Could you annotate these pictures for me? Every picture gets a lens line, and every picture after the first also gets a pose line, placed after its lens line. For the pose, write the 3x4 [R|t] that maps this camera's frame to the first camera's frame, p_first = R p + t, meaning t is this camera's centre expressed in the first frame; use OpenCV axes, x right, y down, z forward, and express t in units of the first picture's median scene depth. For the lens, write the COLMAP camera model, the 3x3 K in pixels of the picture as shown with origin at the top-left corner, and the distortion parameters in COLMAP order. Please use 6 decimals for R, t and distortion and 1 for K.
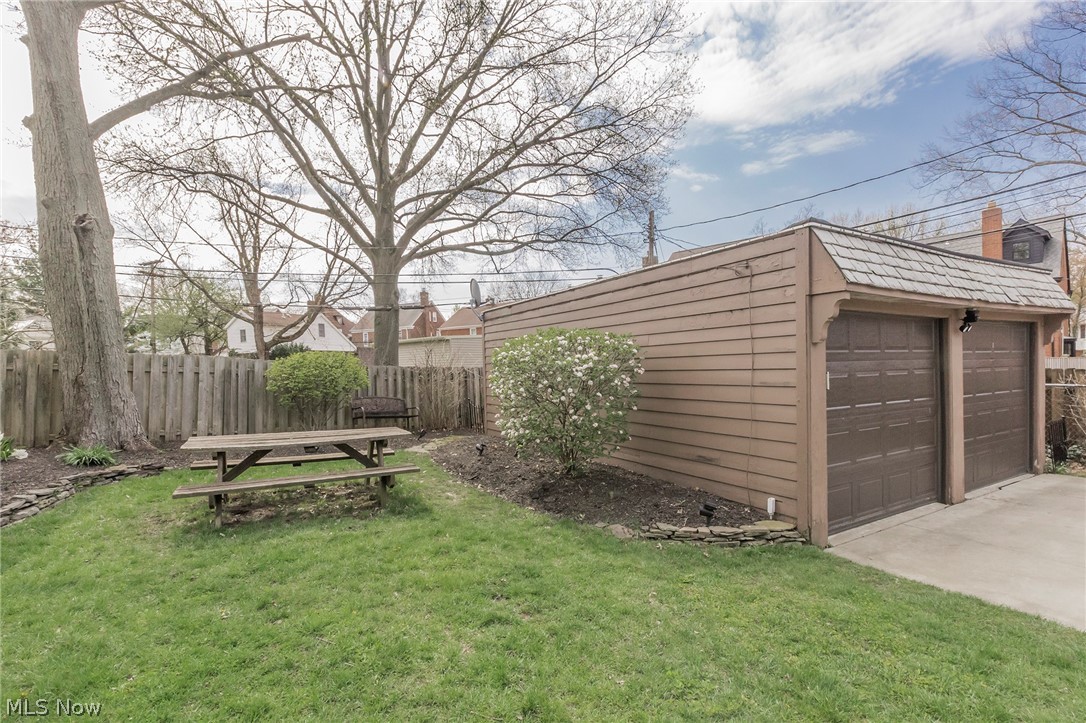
lens RADIAL K [[518.7, 0, 542.4], [0, 518.7, 371.2], [0, 0, 1]] dist [-0.000565, -0.000106]
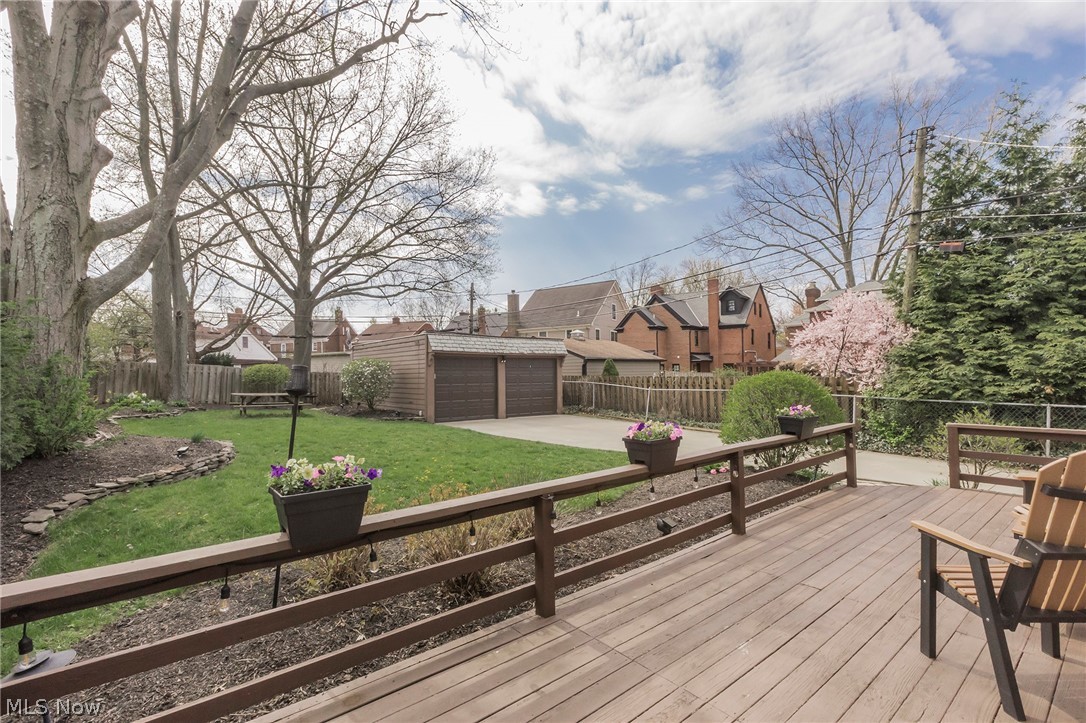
lens RADIAL K [[474.8, 0, 543.0], [0, 474.8, 361.5], [0, 0, 1]] dist [-0.000335, 0.000009]
pose [[0.984254, 0.019145, 0.175721, 0.131006], [-0.011841, 0.999025, -0.042521, 0.008575], [-0.176364, 0.039770, 0.983521, -0.434571]]
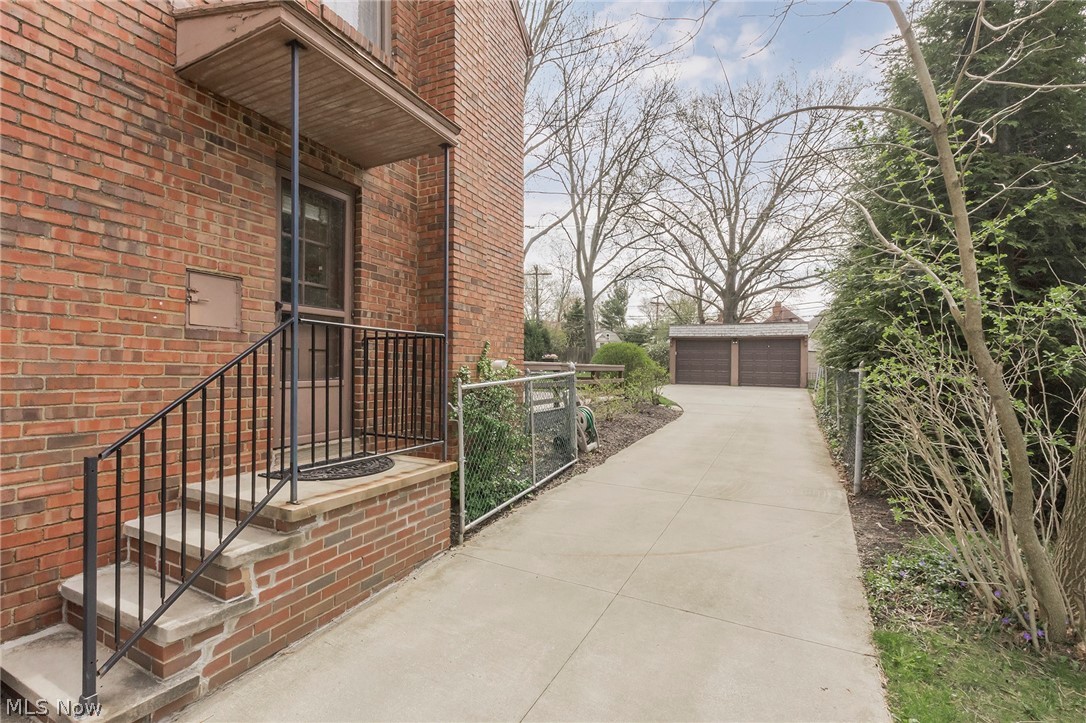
lens RADIAL K [[492.2, 0, 513.2], [0, 492.2, 320.6], [0, 0, 1]] dist [-0.000546, 0.000006]
pose [[0.551714, -0.038372, -0.833150, 0.730044], [-0.041166, 0.996471, -0.073154, 0.023955], [0.833017, 0.074658, 0.548188, -0.612254]]
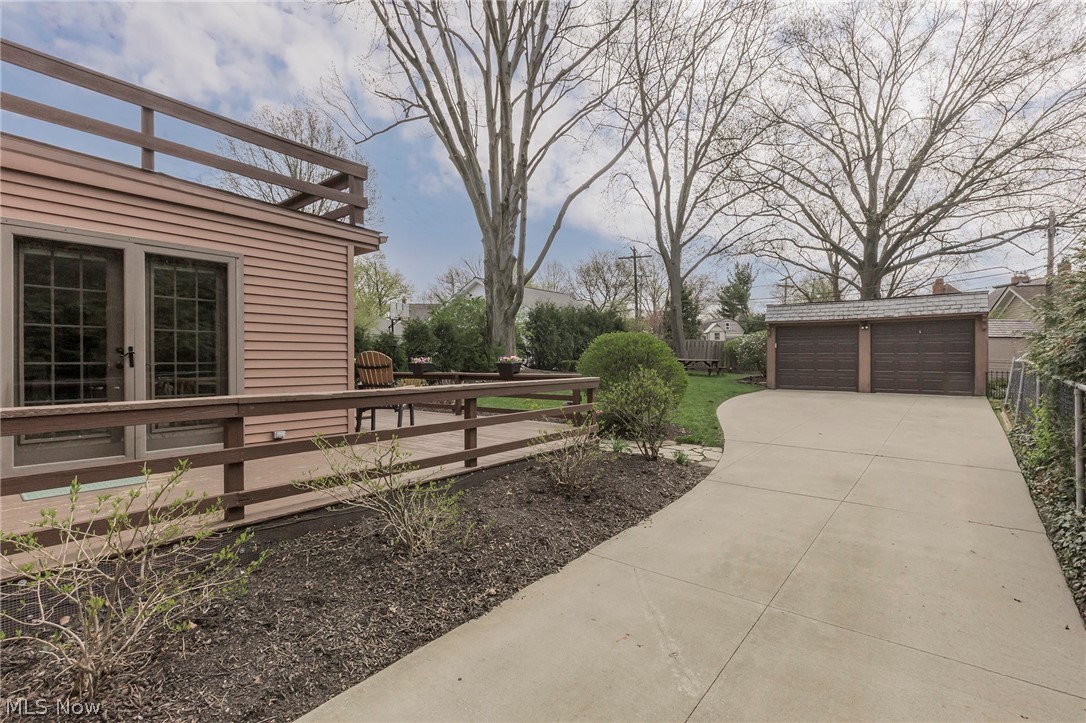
lens RADIAL K [[488.7, 0, 562.3], [0, 488.7, 339.2], [0, 0, 1]] dist [-0.002983, -0.000578]
pose [[0.406344, -0.011892, -0.913643, 0.593565], [-0.013672, 0.999724, -0.019093, 0.011595], [0.913618, 0.020250, 0.406069, -0.351670]]
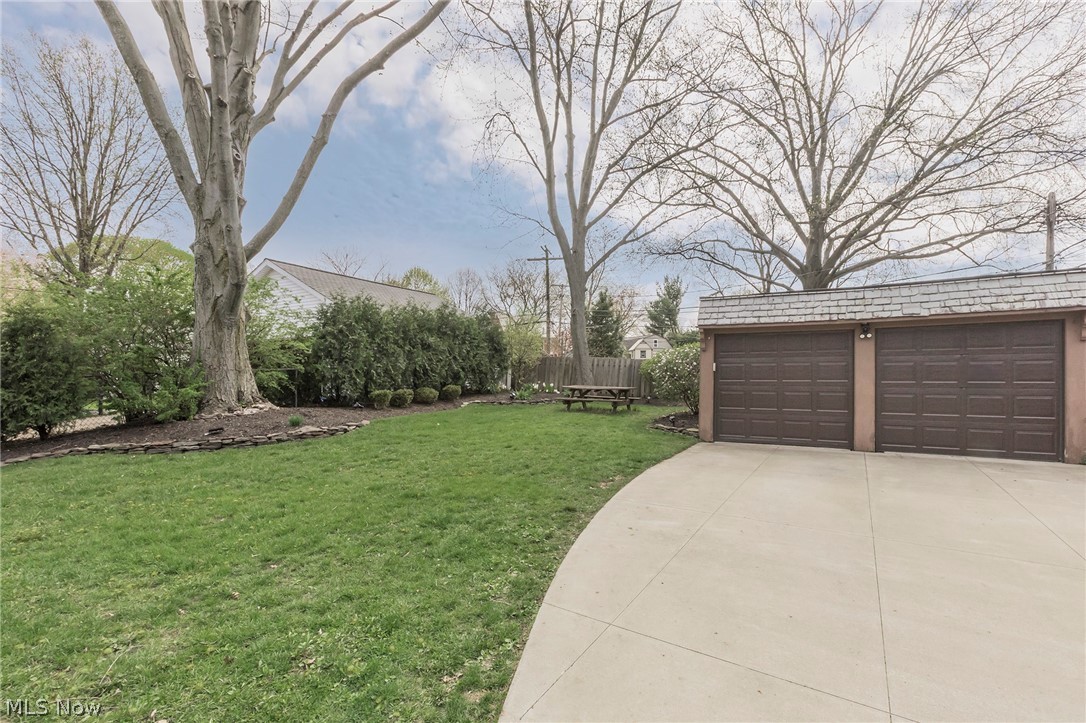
lens RADIAL K [[490.7, 0, 575.1], [0, 490.7, 365.3], [0, 0, 1]] dist [-0.000384, 0.000081]
pose [[0.543364, 0.003440, -0.839490, 0.371060], [-0.014261, 0.999885, -0.005133, 0.005801], [0.839376, 0.014761, 0.543351, -0.120429]]
